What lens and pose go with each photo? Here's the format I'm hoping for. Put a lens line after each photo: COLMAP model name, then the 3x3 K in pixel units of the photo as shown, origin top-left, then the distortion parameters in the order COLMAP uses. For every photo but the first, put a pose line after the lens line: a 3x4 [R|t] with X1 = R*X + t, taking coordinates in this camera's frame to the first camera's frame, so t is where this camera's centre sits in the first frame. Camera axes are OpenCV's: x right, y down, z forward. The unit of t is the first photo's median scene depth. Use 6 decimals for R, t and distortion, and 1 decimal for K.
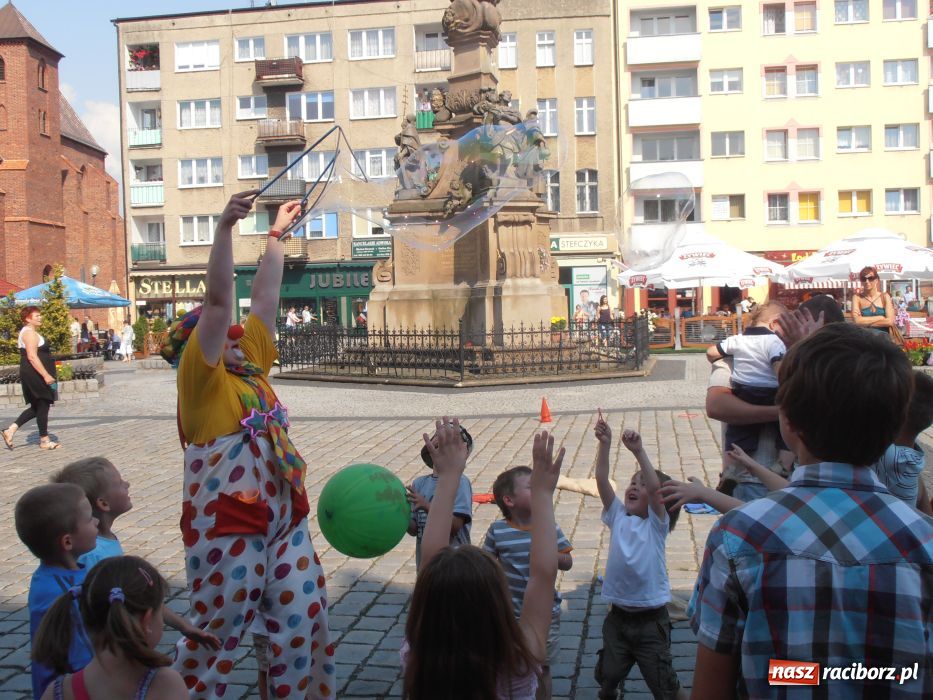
lens RADIAL K [[1063.5, 0, 474.4], [0, 1063.5, 340.4], [0, 0, 1]] dist [-0.054633, 0.000000]
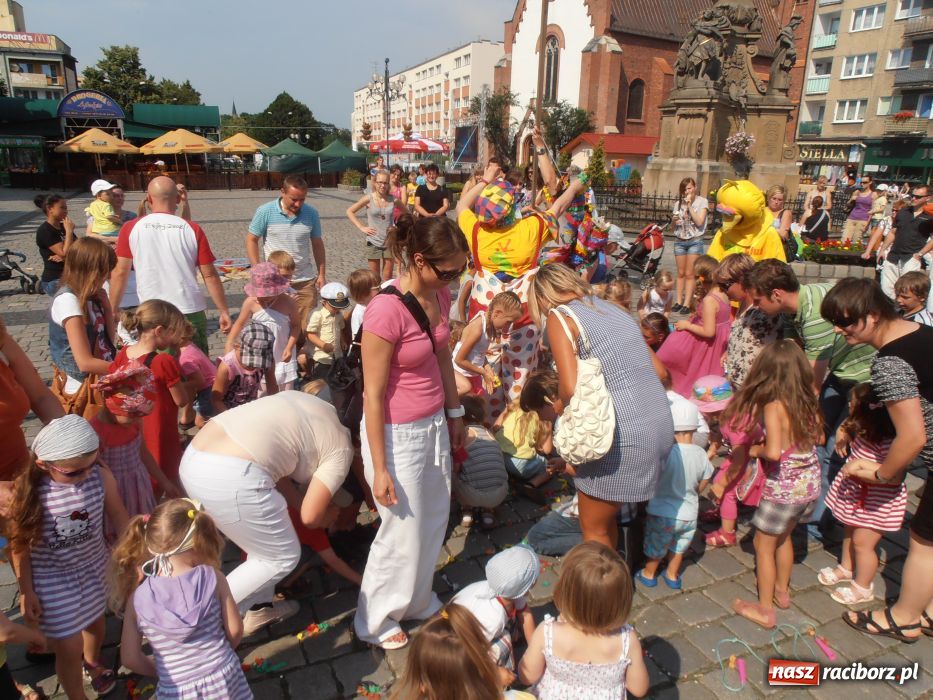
lens RADIAL K [[657.7, 0, 471.5], [0, 657.7, 351.2], [0, 0, 1]] dist [-0.012913, 0.001728]
pose [[0.542657, 0.280009, -0.791908, 0.239467], [-0.072385, 0.954881, 0.288032, -0.016728], [0.836829, -0.098981, 0.538442, 0.107597]]
